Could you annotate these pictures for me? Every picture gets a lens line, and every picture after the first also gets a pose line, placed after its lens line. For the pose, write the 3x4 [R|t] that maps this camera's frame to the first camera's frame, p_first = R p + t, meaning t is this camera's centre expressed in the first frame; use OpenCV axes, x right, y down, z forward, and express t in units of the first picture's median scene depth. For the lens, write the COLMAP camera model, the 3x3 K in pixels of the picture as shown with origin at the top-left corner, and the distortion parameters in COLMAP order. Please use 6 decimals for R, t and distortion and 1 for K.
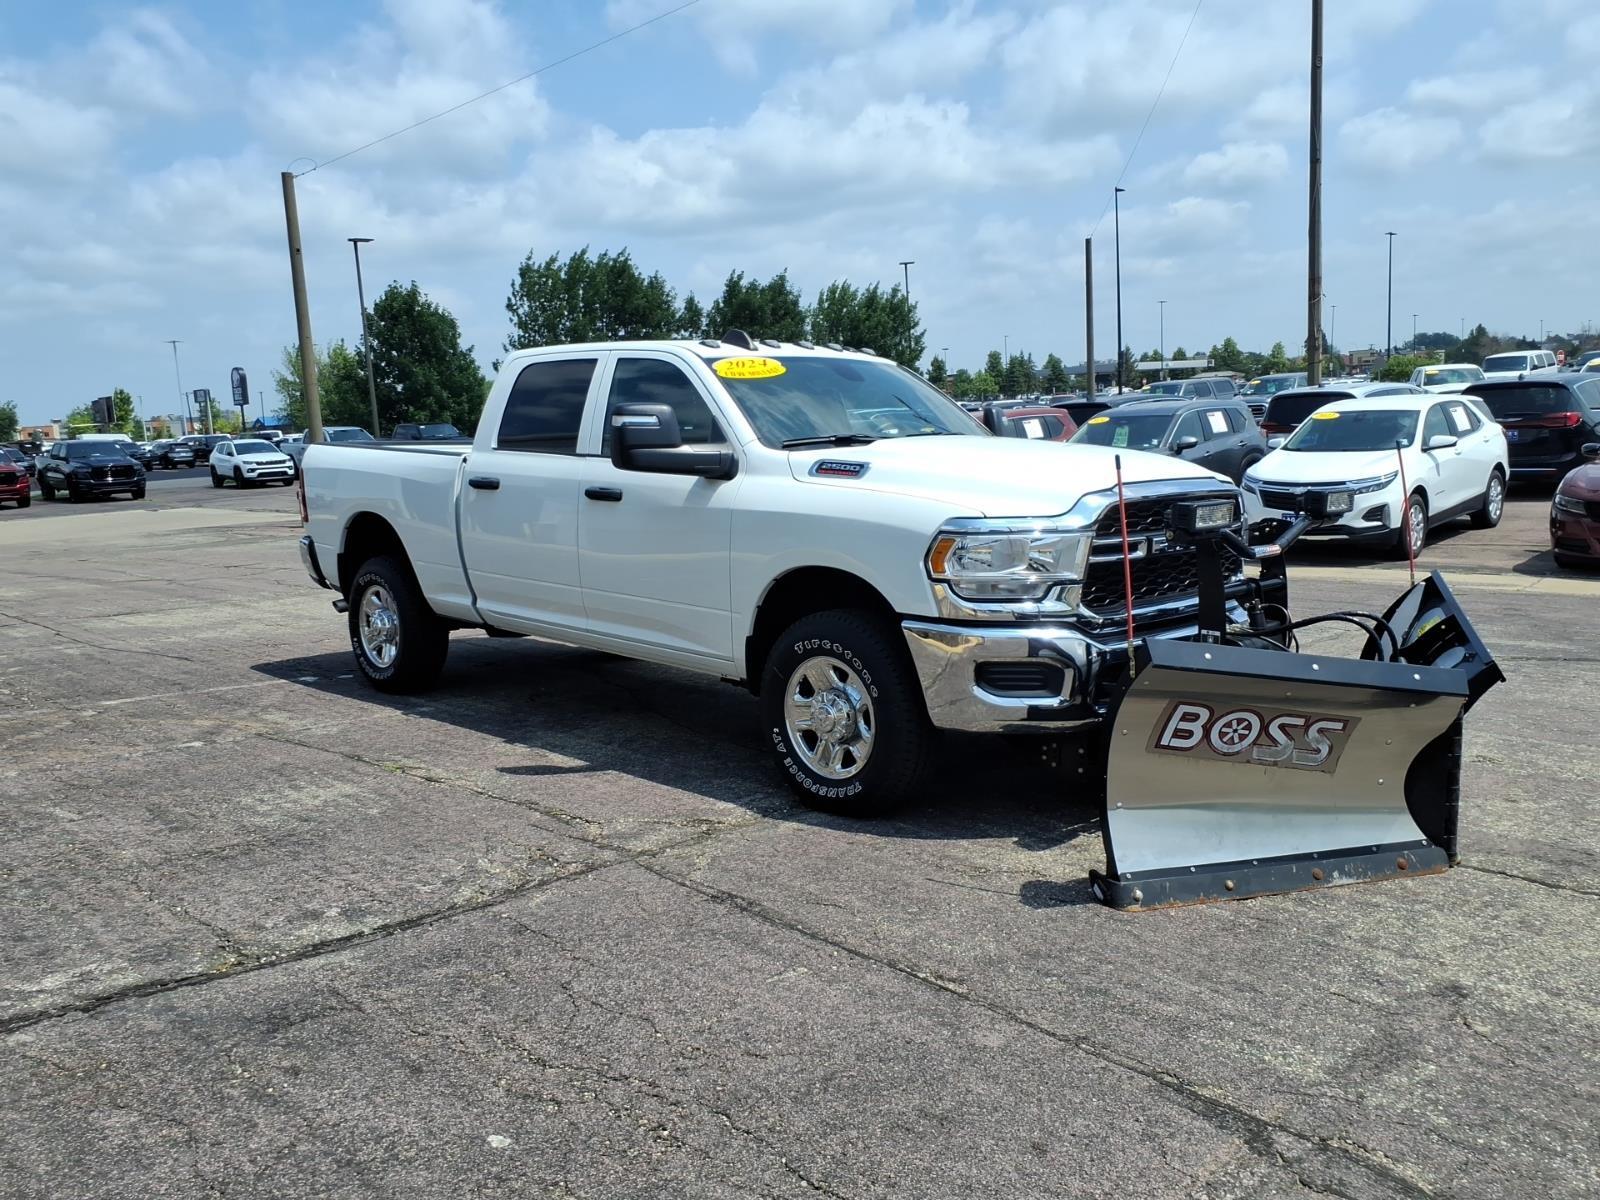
lens RADIAL K [[1294.1, 0, 800.0], [0, 1294.1, 600.0], [0, 0, 1]] dist [0.005343, -0.004574]
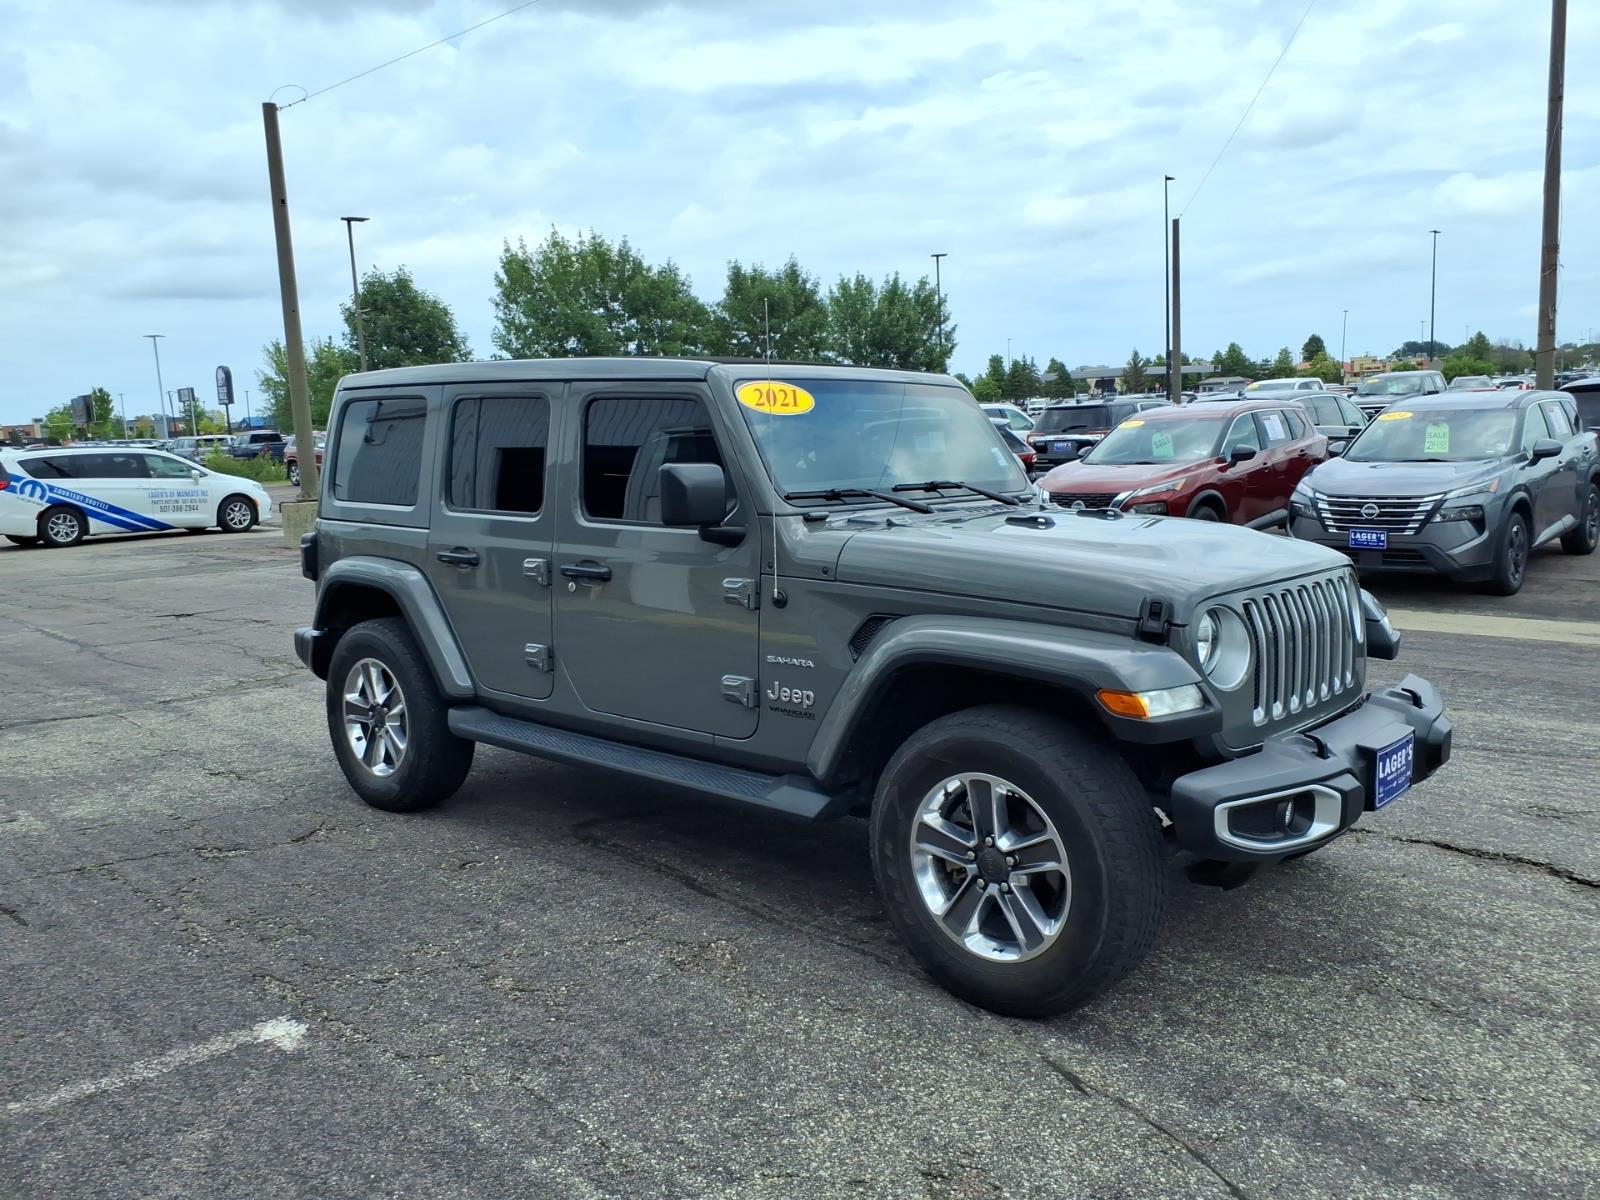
lens RADIAL K [[1277.8, 0, 803.3], [0, 1277.8, 604.1], [0, 0, 1]] dist [0.010161, -0.006934]
pose [[0.999883, 0.003922, 0.014801, -0.150823], [-0.003944, 0.999991, 0.001430, -0.047208], [-0.014795, -0.001489, 0.999889, 0.403502]]
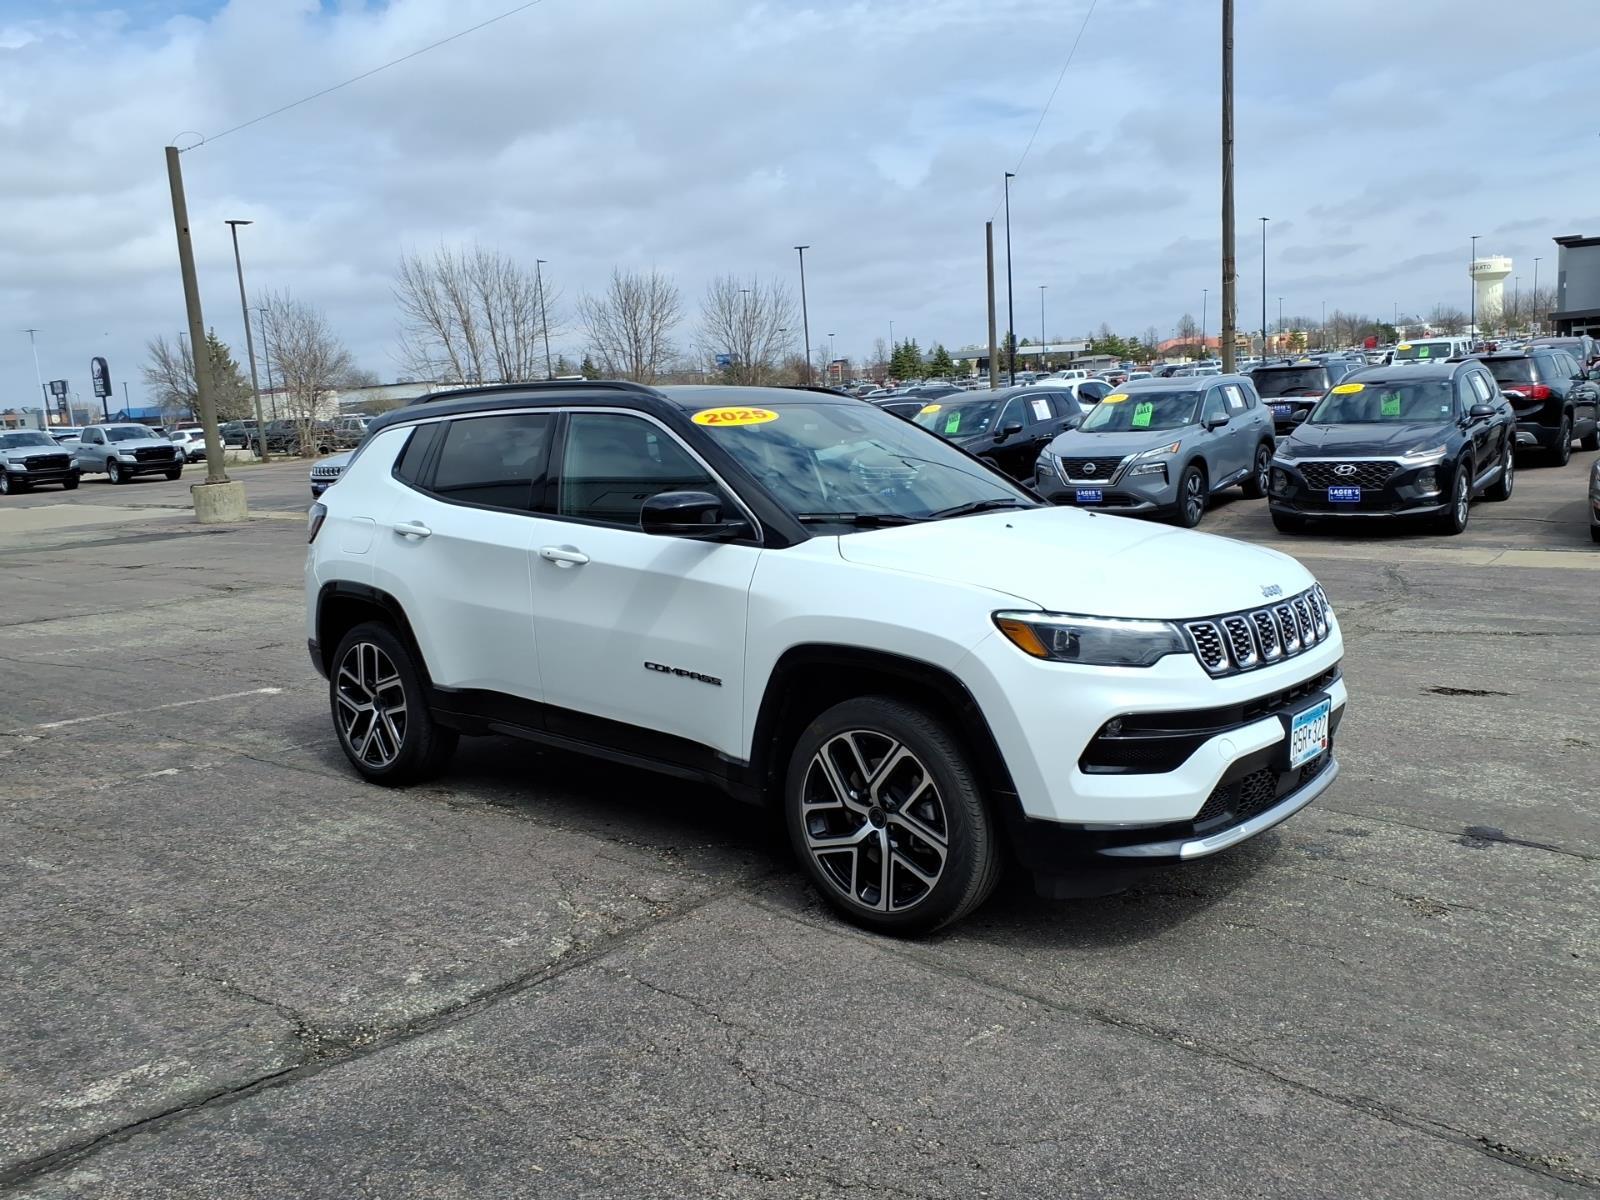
lens RADIAL K [[1283.2, 0, 802.1], [0, 1283.2, 601.6], [0, 0, 1]] dist [0.007923, -0.004648]
pose [[0.995772, -0.023490, 0.088805, -0.057728], [0.022358, 0.999656, 0.013718, -0.003619], [-0.089097, -0.011675, 0.995955, 0.046716]]
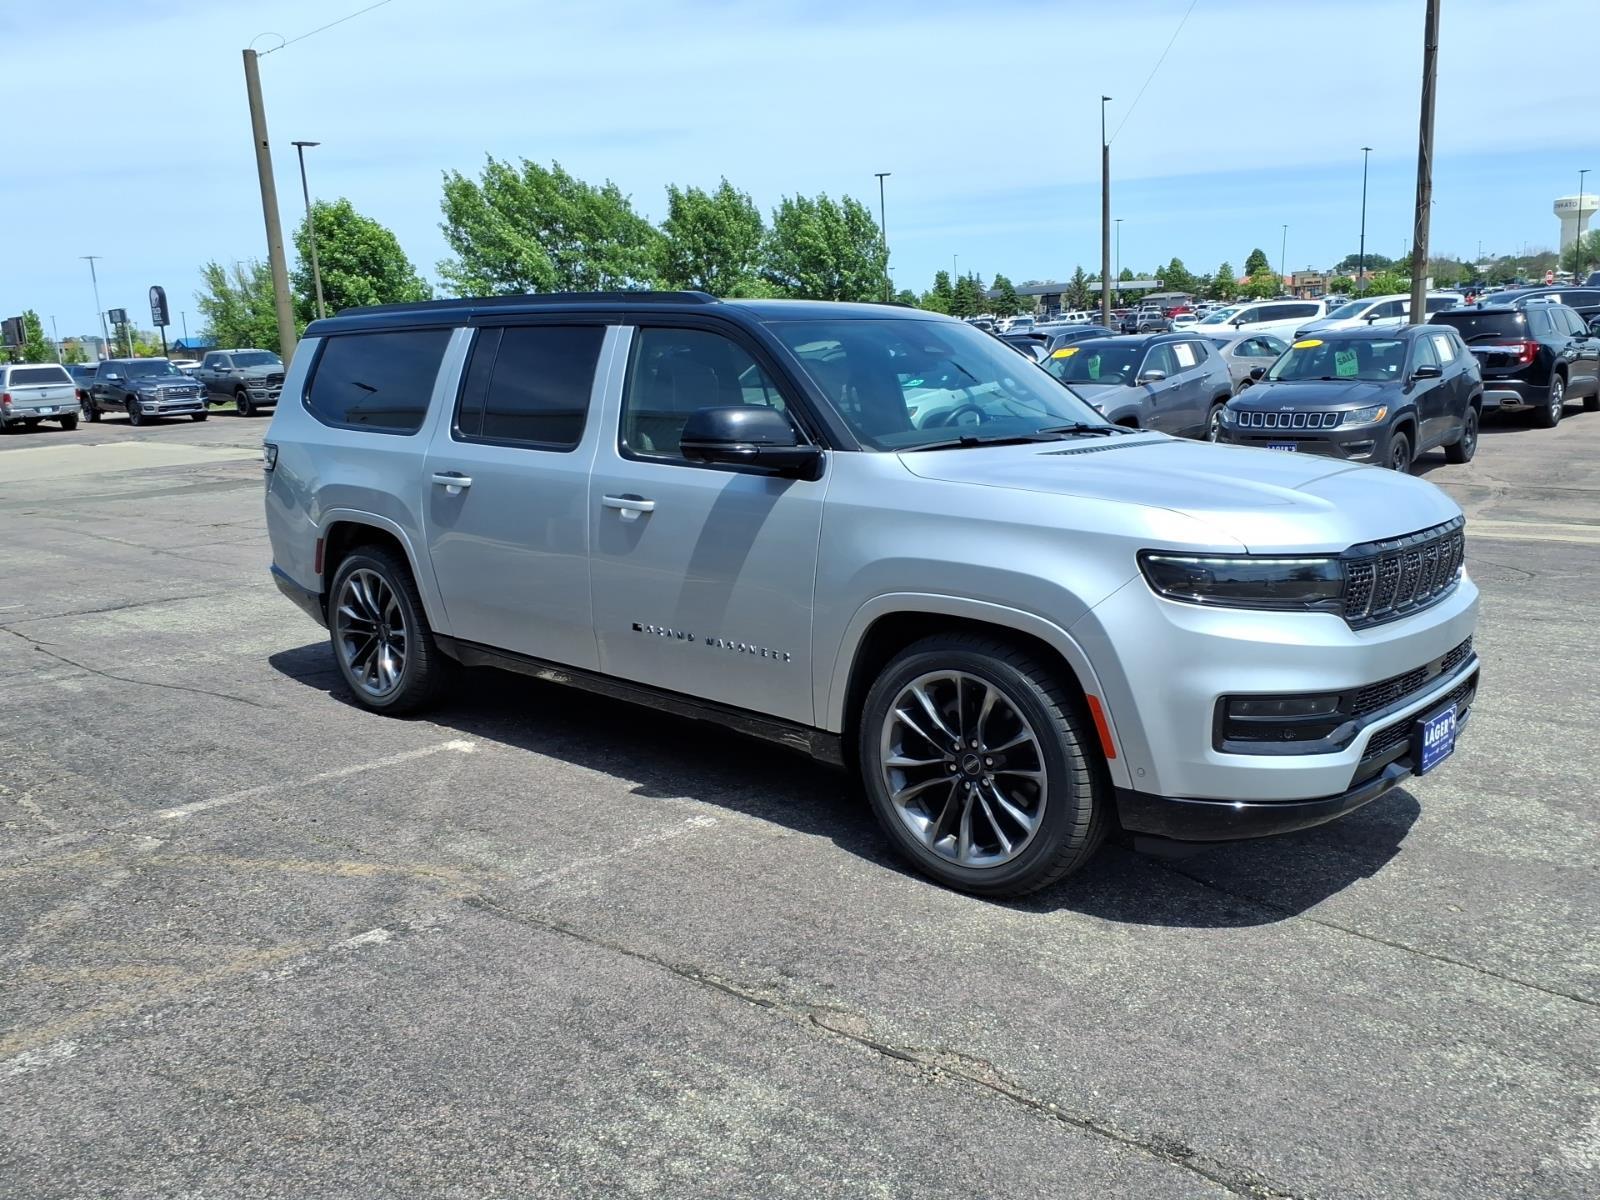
lens RADIAL K [[1283.2, 0, 802.1], [0, 1283.2, 601.6], [0, 0, 1]] dist [0.007923, -0.004648]
pose [[0.998509, -0.010853, 0.053495, -0.159479], [0.007532, 0.998054, 0.061895, -0.034419], [-0.054063, -0.061399, 0.996648, 0.227584]]
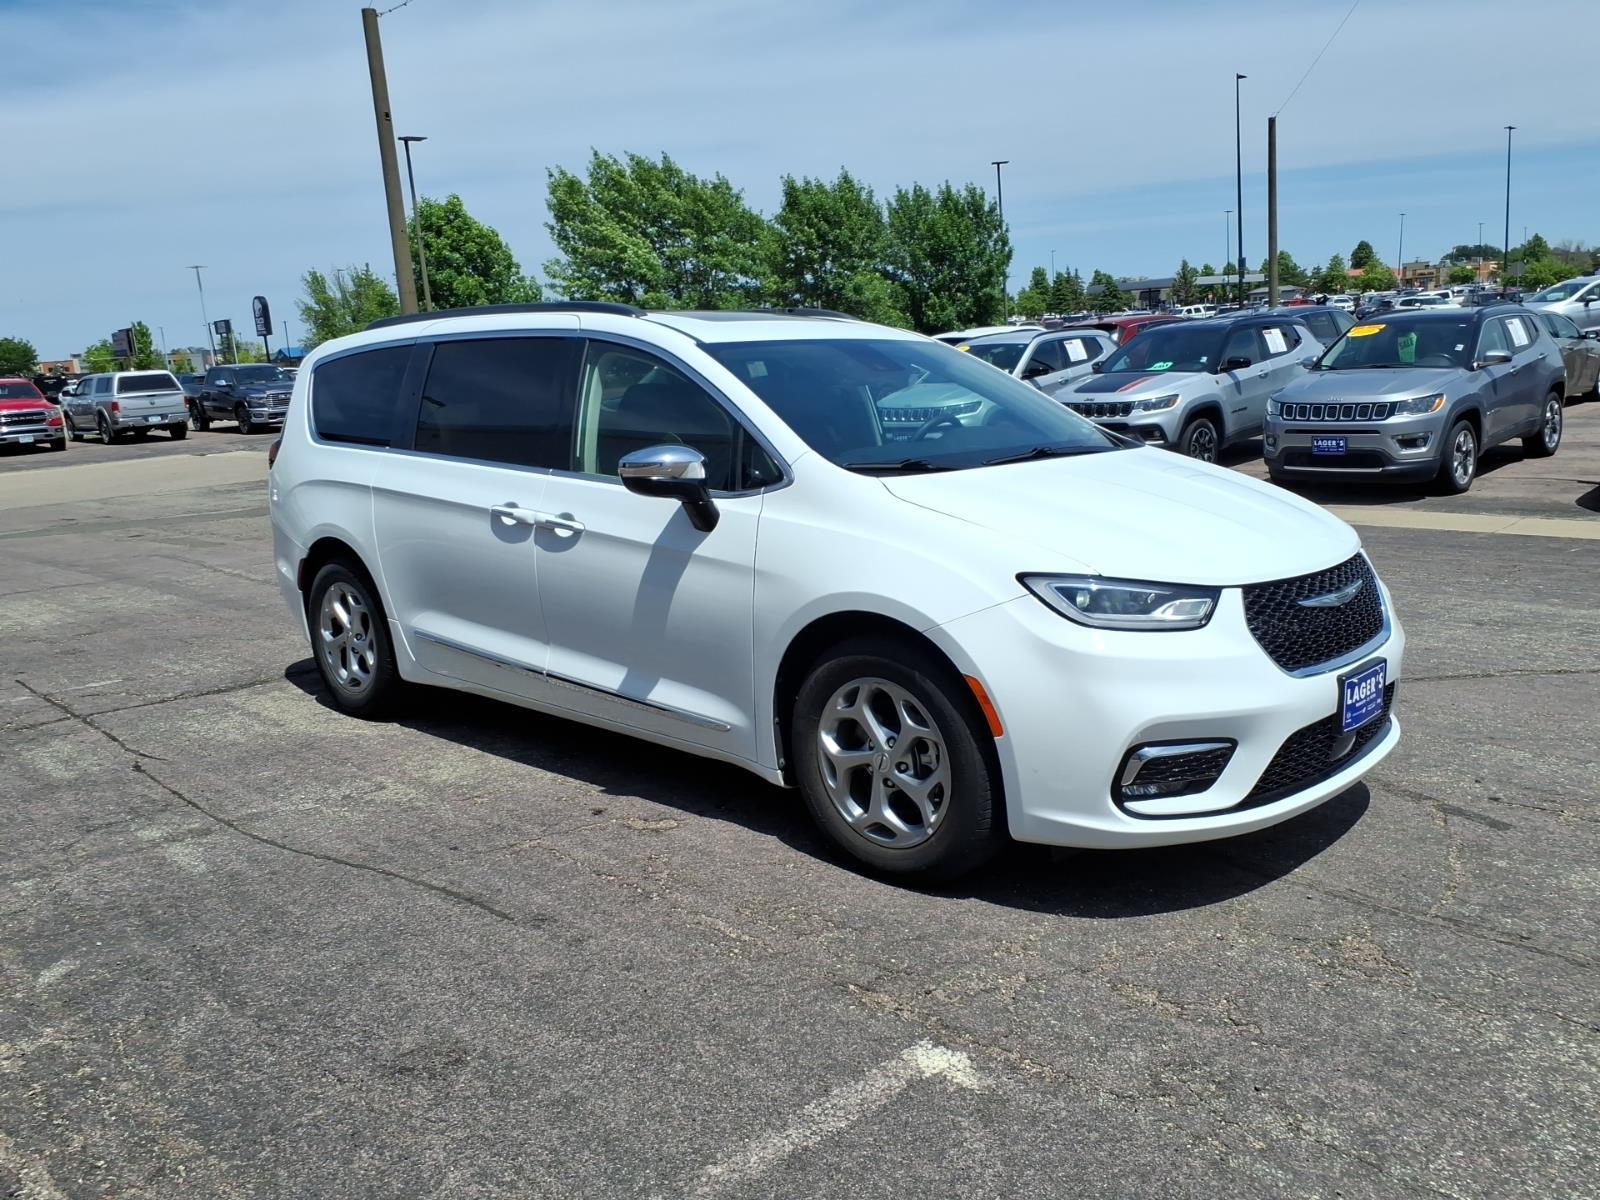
lens RADIAL K [[1275.1, 0, 812.5], [0, 1275.1, 629.3], [0, 0, 1]] dist [-0.008576, -0.003532]
pose [[0.999907, -0.013161, -0.003501, -0.273526], [0.013403, 0.996567, 0.081702, -0.050293], [0.002414, -0.081741, 0.996651, 0.457021]]
